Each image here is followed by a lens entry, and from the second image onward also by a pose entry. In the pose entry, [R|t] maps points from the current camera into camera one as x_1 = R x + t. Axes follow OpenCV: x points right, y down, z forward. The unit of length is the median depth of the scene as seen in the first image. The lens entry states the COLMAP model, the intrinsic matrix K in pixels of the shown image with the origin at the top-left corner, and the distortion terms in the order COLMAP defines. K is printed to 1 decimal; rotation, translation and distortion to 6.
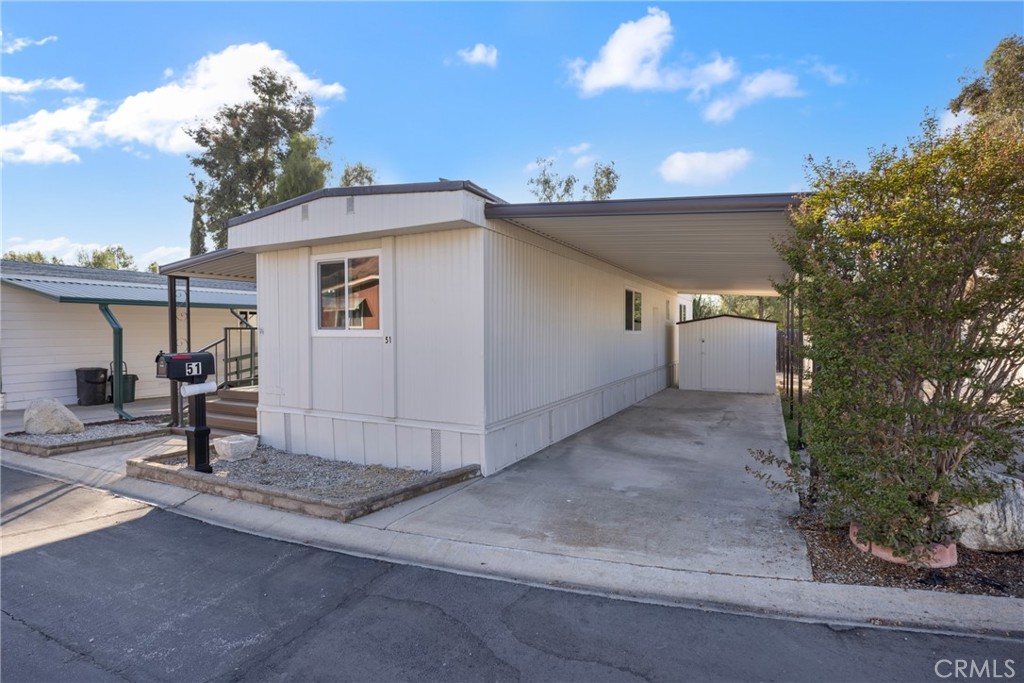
lens RADIAL K [[497.4, 0, 512.0], [0, 497.4, 341.5], [0, 0, 1]] dist [-0.004714, -0.000173]
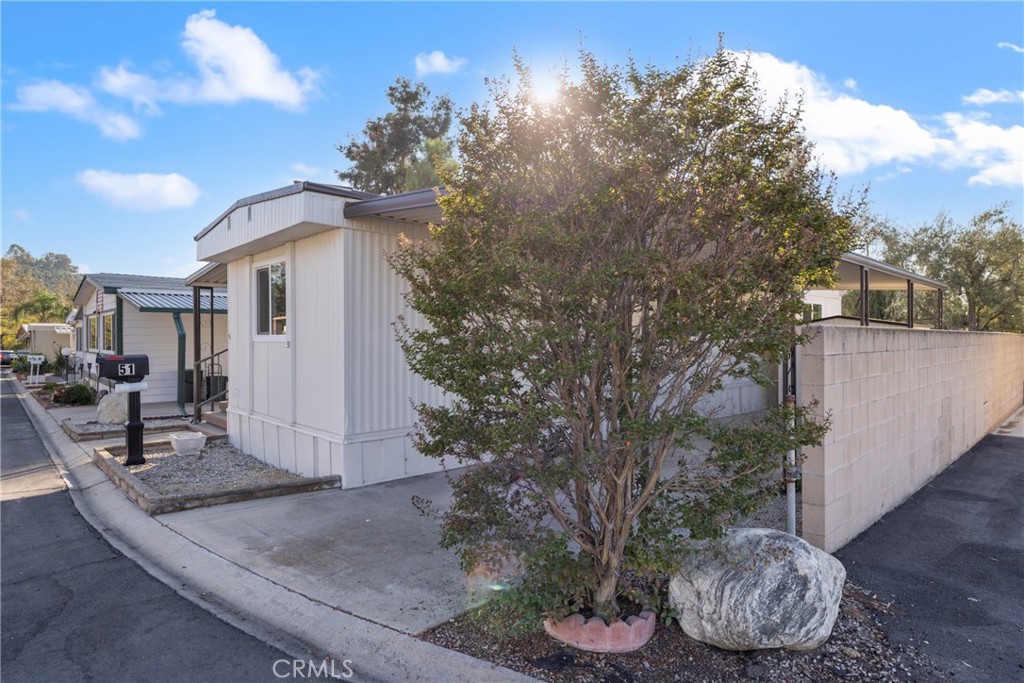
lens RADIAL K [[554.2, 0, 519.5], [0, 554.2, 338.8], [0, 0, 1]] dist [0.000646, -0.001786]
pose [[0.948447, 0.002742, -0.316925, 0.546866], [-0.009023, 0.999791, -0.018354, 0.001058], [0.316808, 0.020267, 0.948273, 0.086263]]
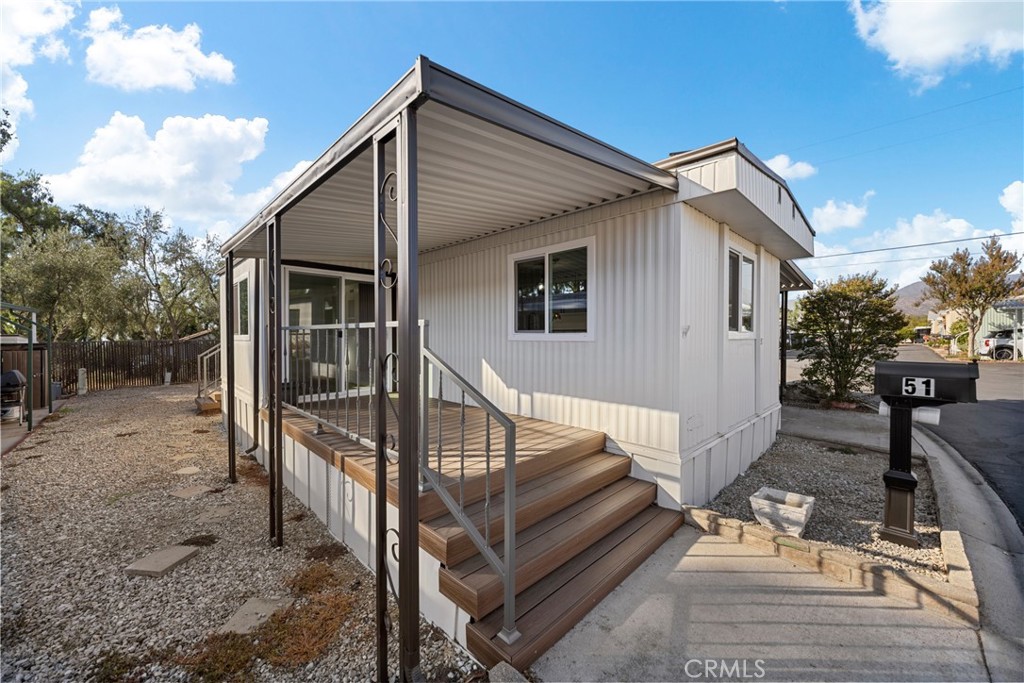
lens RADIAL K [[386.0, 0, 512.0], [0, 386.0, 341.5], [0, 0, 1]] dist [0.001093, 0.000382]
pose [[0.313930, -0.007725, 0.949415, -1.219129], [0.022989, 0.999736, 0.000533, -0.015975], [-0.949168, 0.021658, 0.314024, 1.250294]]
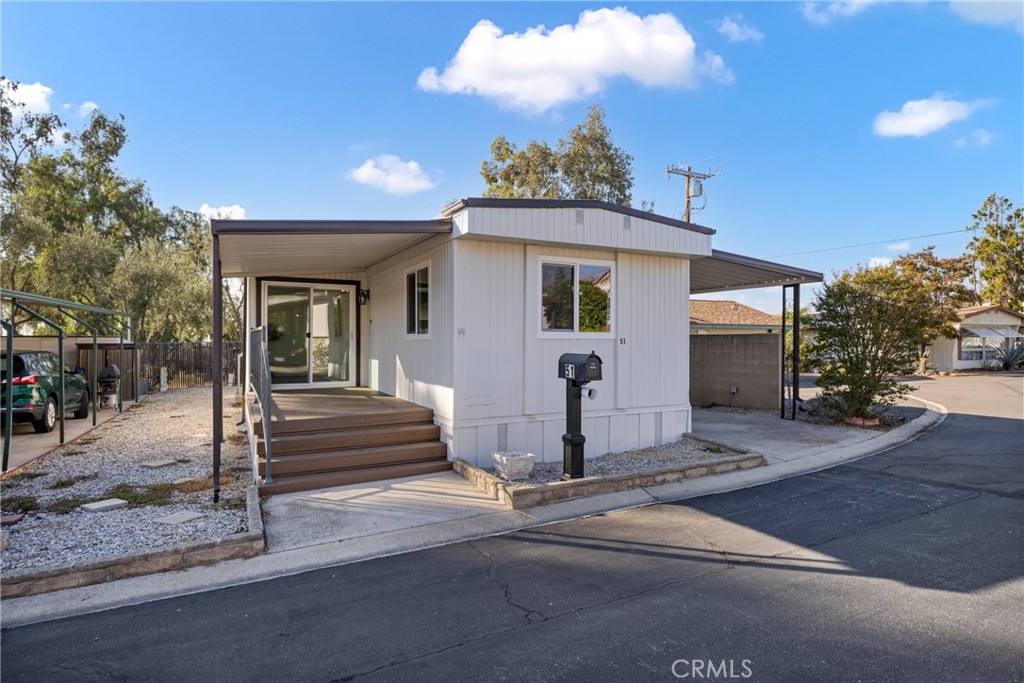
lens RADIAL K [[554.2, 0, 519.5], [0, 554.2, 338.8], [0, 0, 1]] dist [0.000646, -0.001786]
pose [[0.575971, 0.007756, 0.817434, -1.442671], [0.015962, 0.999658, -0.020732, 0.013894], [-0.817315, 0.024989, 0.575650, 0.455705]]
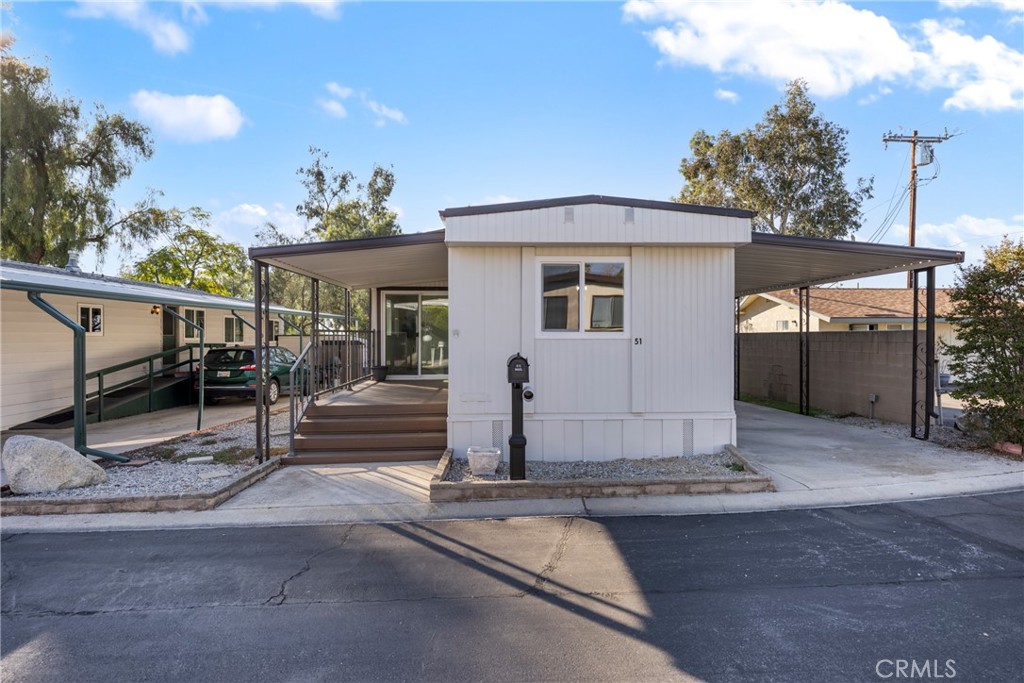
lens RADIAL K [[515.4, 0, 510.8], [0, 515.4, 339.5], [0, 0, 1]] dist [0.000392, -0.000507]
pose [[0.868266, 0.000179, 0.496099, -1.052087], [0.009509, 0.999810, -0.017004, 0.009156], [-0.496008, 0.019482, 0.868100, 0.160992]]
